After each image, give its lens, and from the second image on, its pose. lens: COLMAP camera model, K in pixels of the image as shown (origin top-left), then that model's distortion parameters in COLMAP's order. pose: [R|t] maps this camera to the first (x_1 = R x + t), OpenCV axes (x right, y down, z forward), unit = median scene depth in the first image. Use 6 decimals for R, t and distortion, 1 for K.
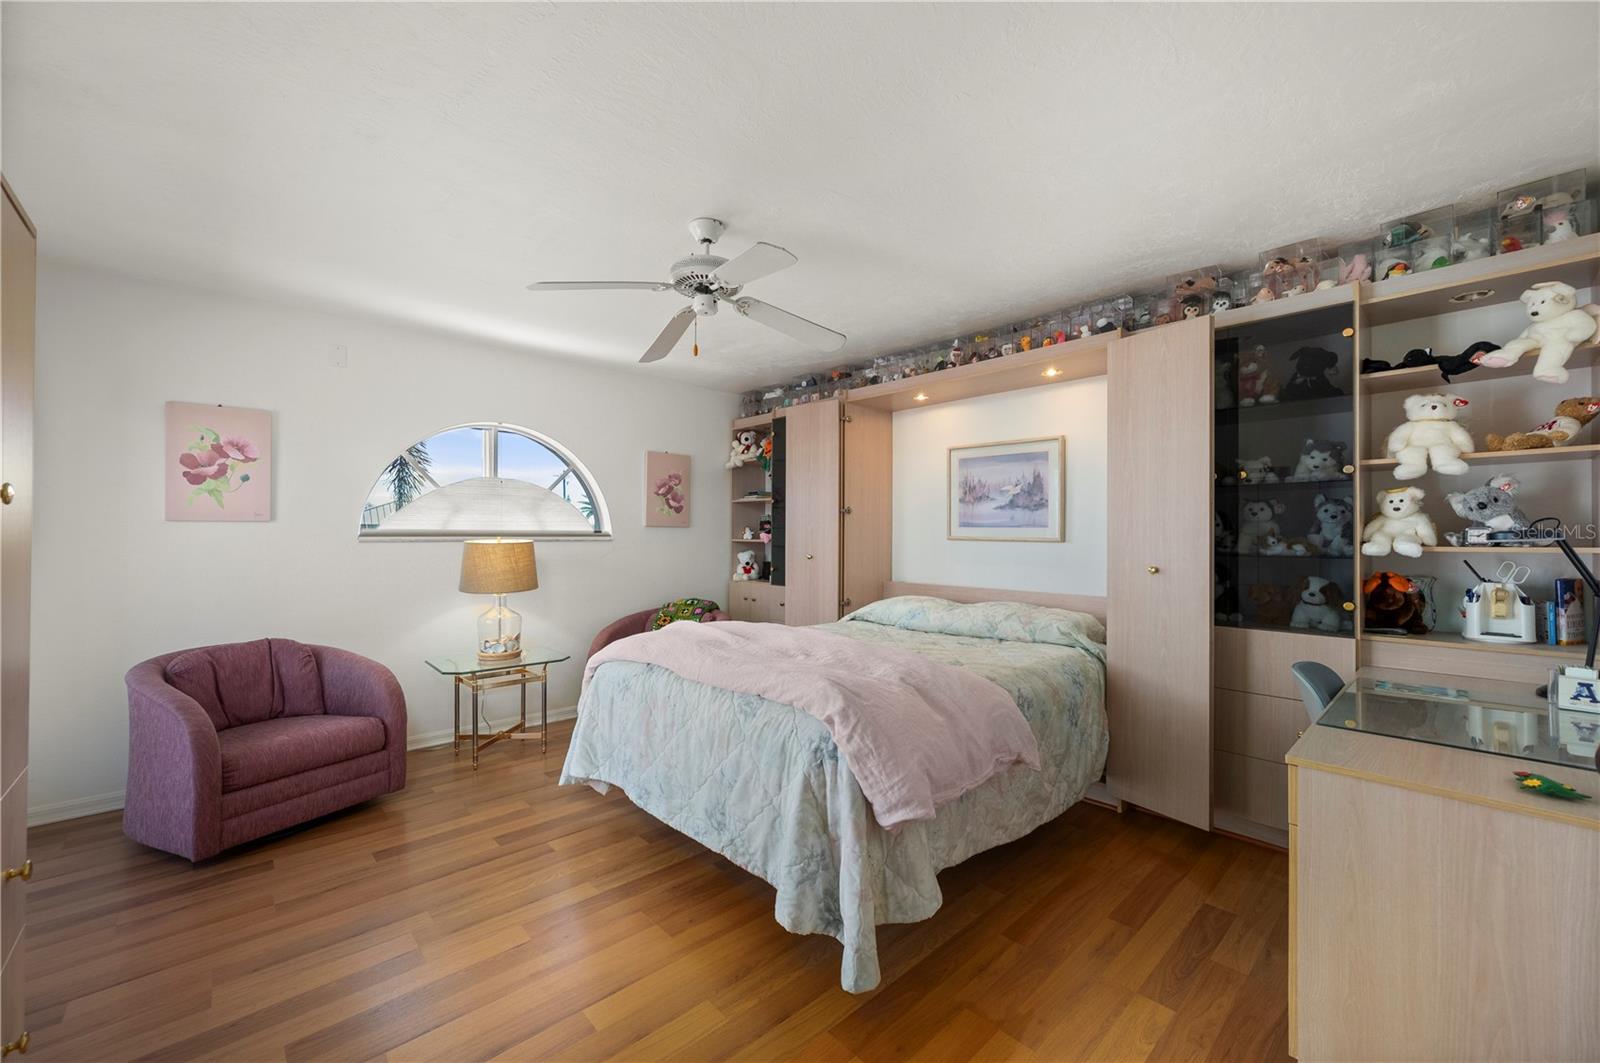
lens RADIAL K [[632.9, 0, 797.0], [0, 632.9, 527.8], [0, 0, 1]] dist [0.000168, -0.000087]
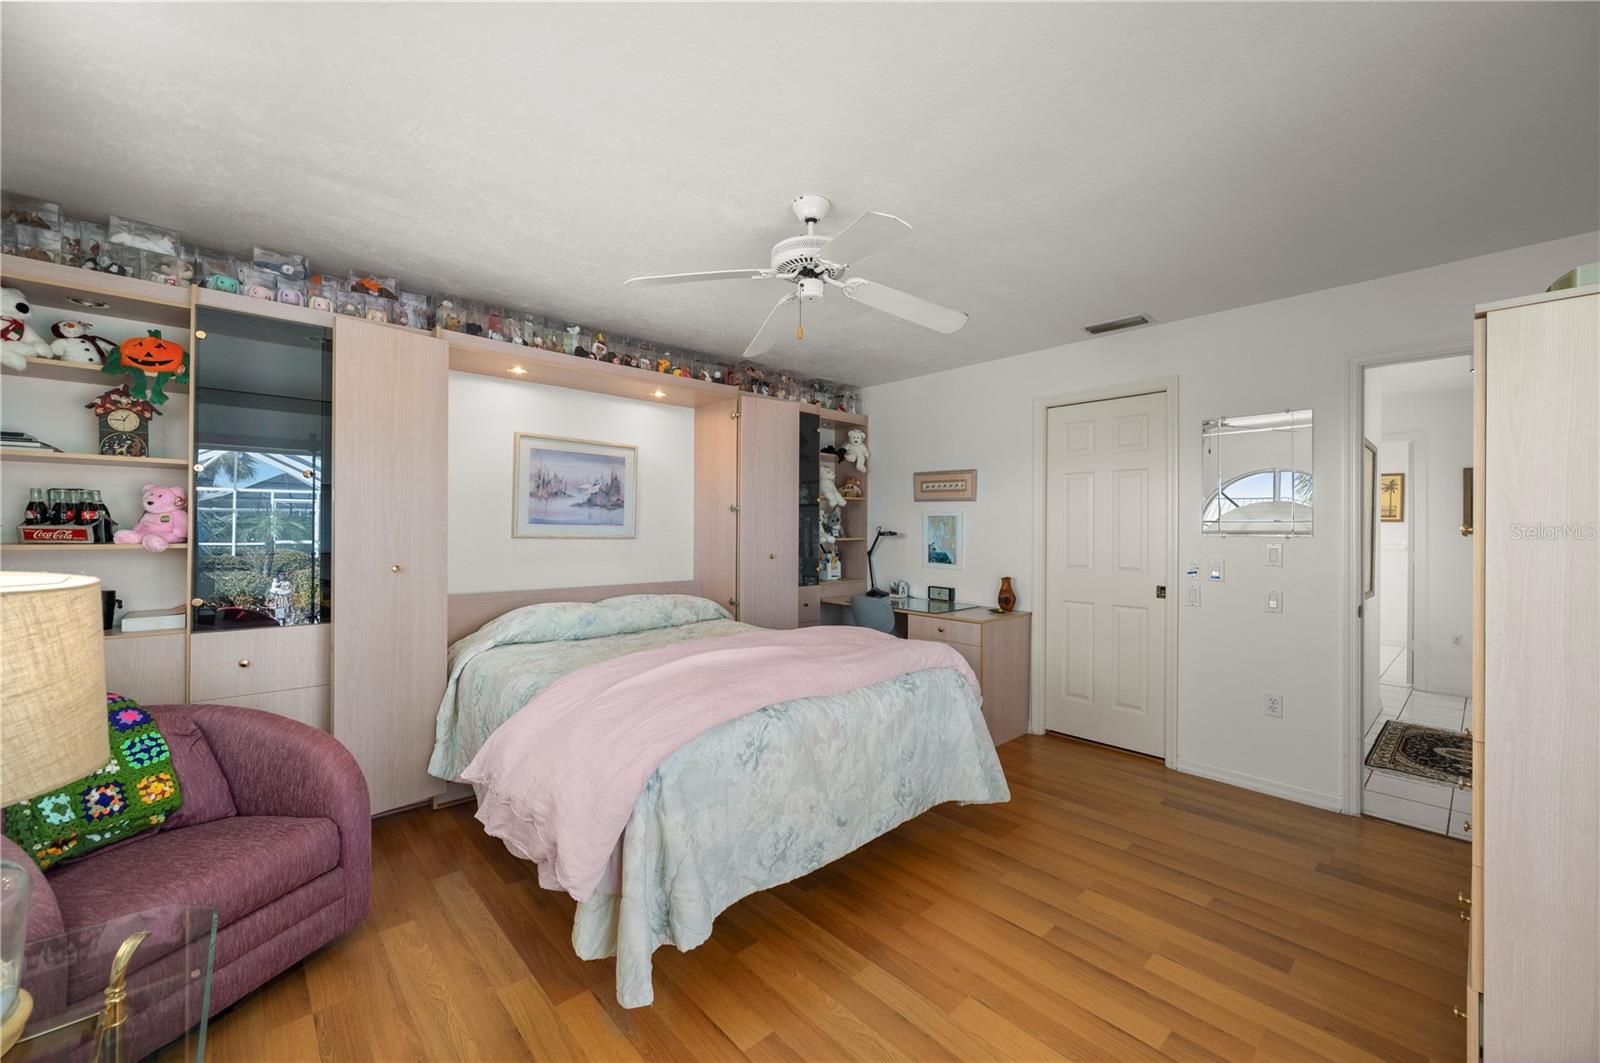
lens RADIAL K [[632.9, 0, 797.0], [0, 632.9, 527.8], [0, 0, 1]] dist [0.000168, -0.000087]
pose [[0.001686, 0.000408, 0.999998, -0.715432], [-0.019009, 0.999819, -0.000376, -0.002535], [-0.999818, -0.019008, 0.001693, 0.687154]]
